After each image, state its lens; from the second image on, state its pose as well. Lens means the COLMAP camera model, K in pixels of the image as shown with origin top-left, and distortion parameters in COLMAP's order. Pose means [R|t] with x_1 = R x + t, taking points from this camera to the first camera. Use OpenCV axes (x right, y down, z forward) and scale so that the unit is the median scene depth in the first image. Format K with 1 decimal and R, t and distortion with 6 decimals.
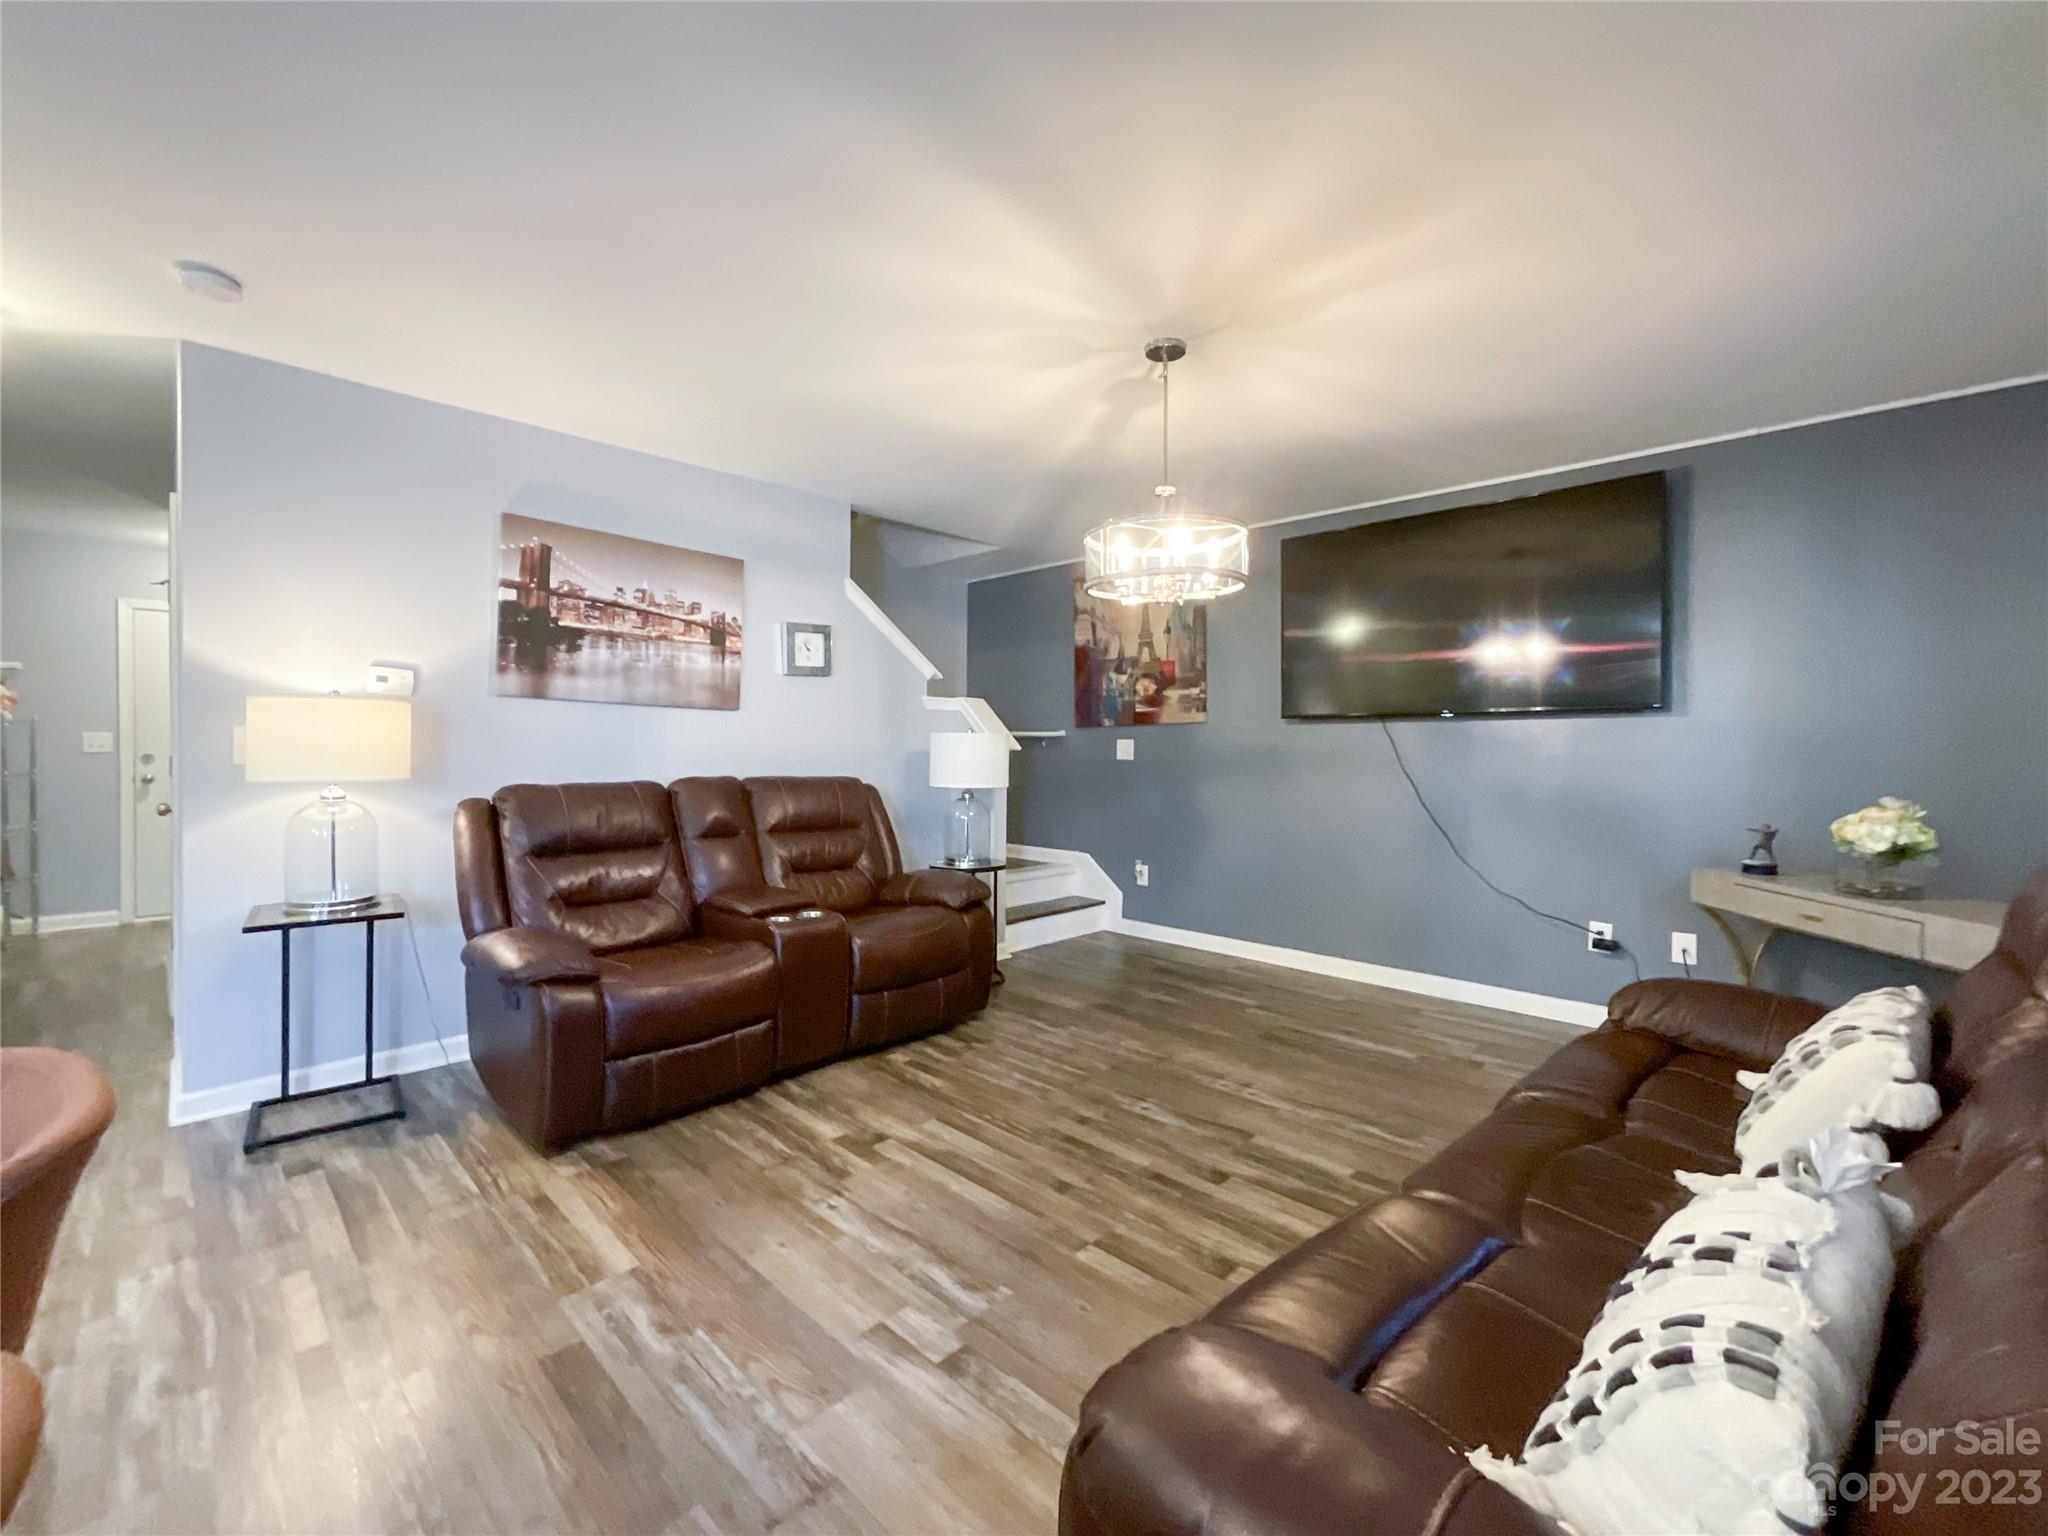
lens RADIAL K [[869.9, 0, 1007.1], [0, 869.9, 748.7], [0, 0, 1]] dist [-0.017996, 0.007530]
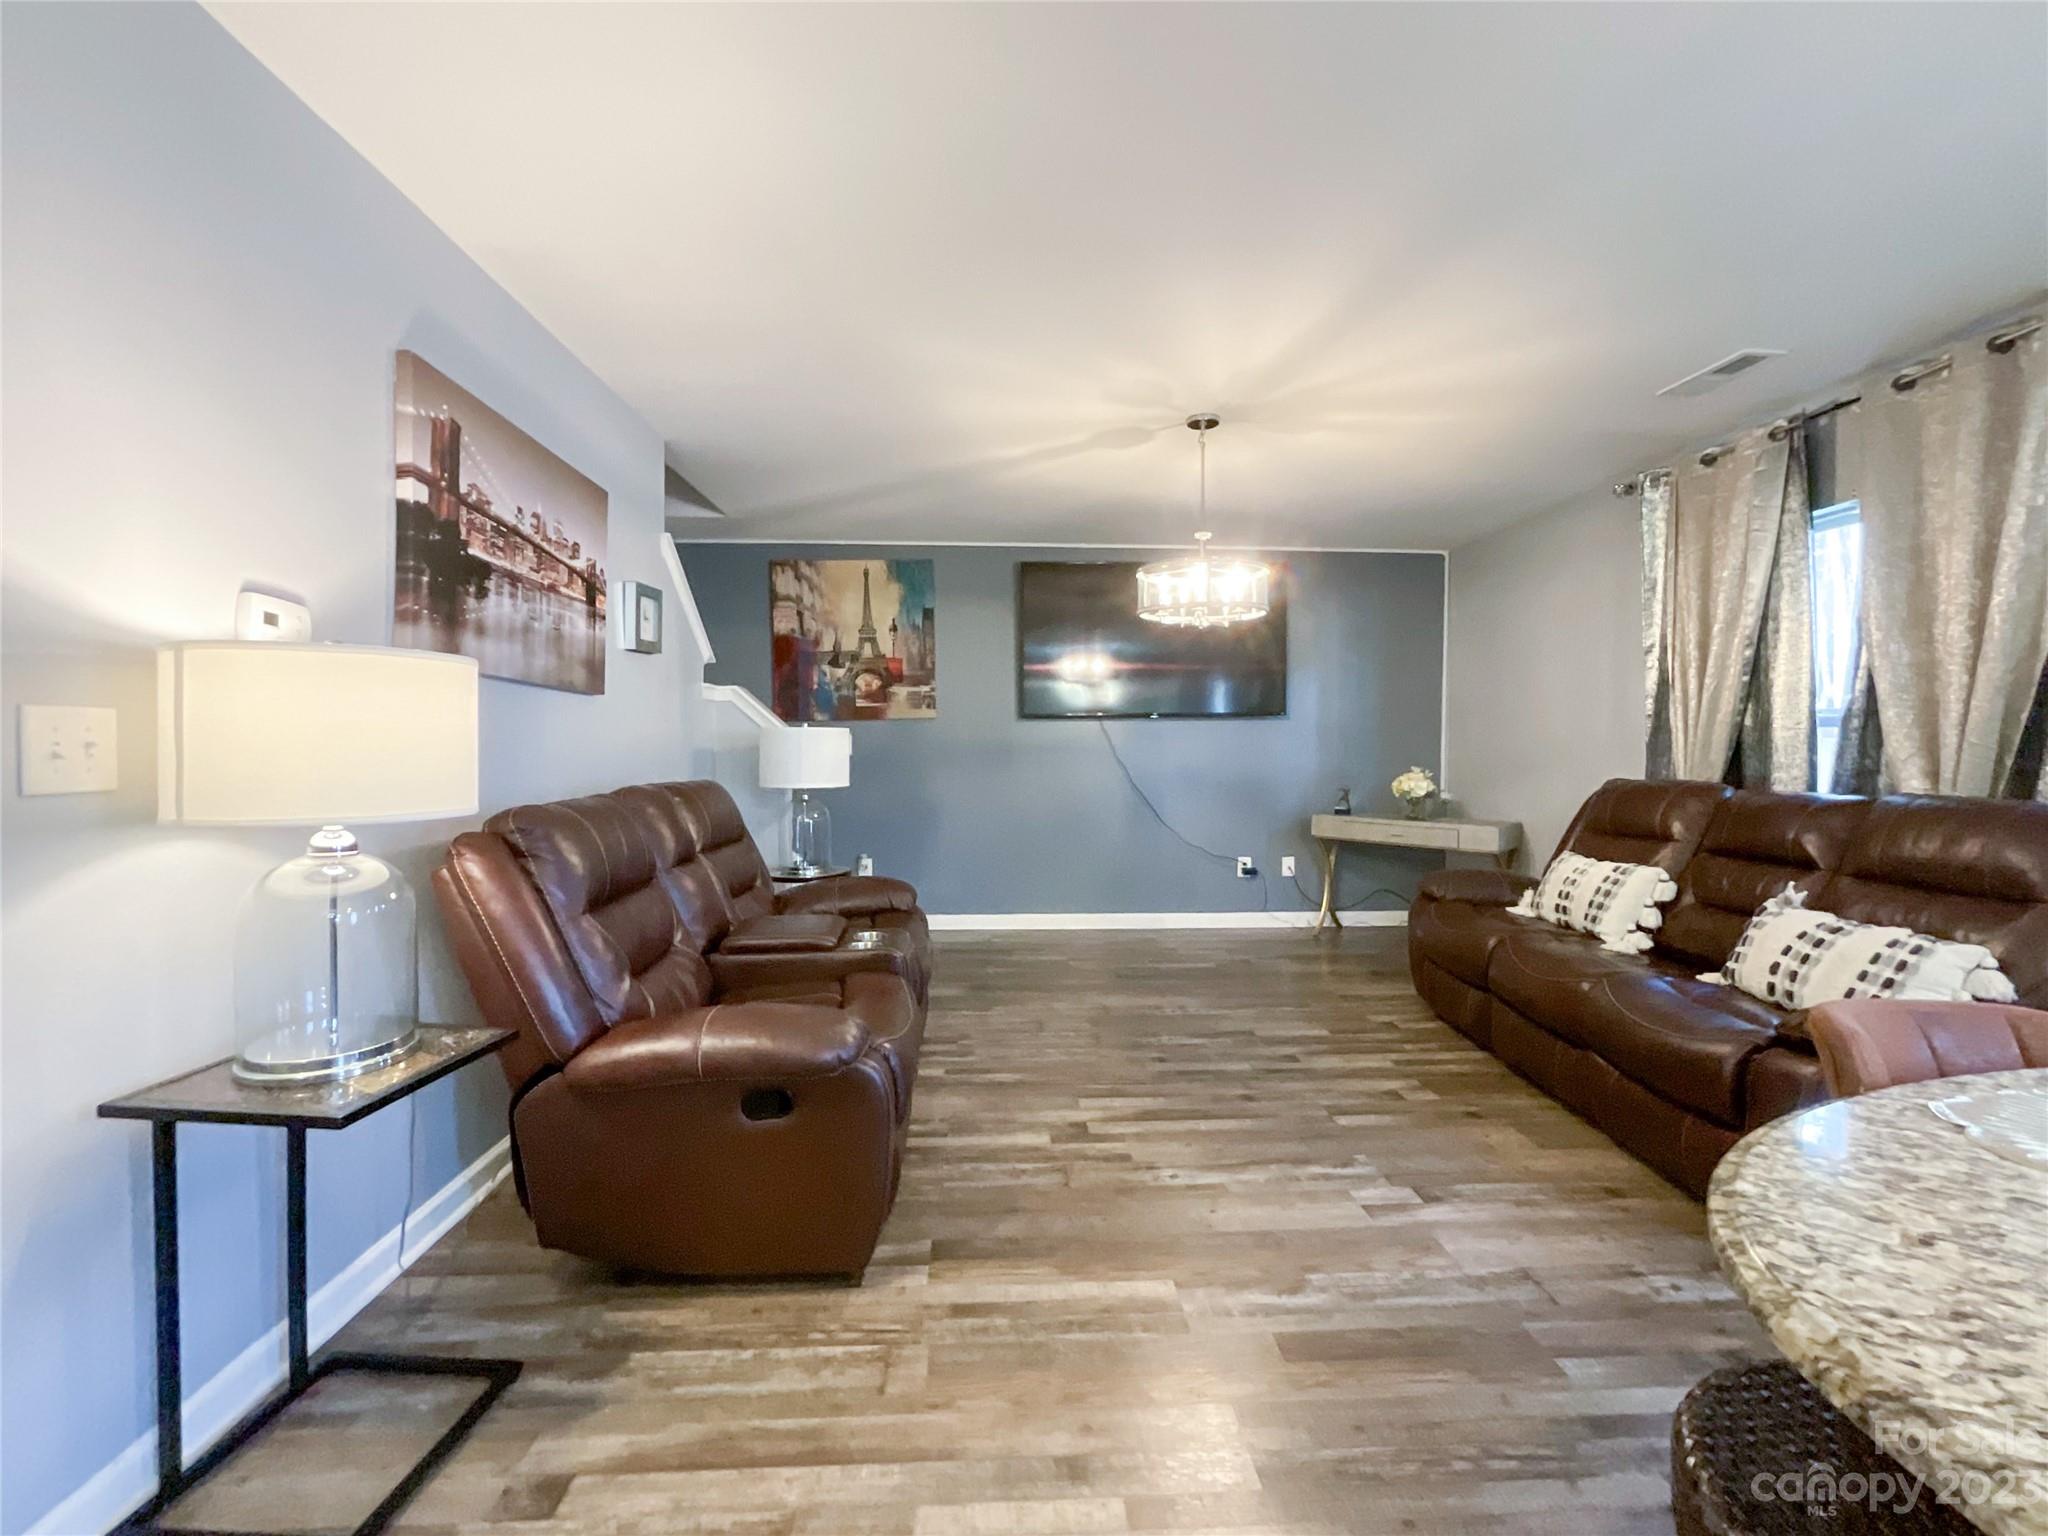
lens RADIAL K [[869.9, 0, 1057.6], [0, 869.9, 753.7], [0, 0, 1]] dist [-0.017996, 0.007530]
pose [[0.661853, -0.015917, 0.749464, -0.709532], [0.005678, 0.999852, 0.016221, -0.005202], [-0.749612, -0.006480, 0.661846, 0.264742]]
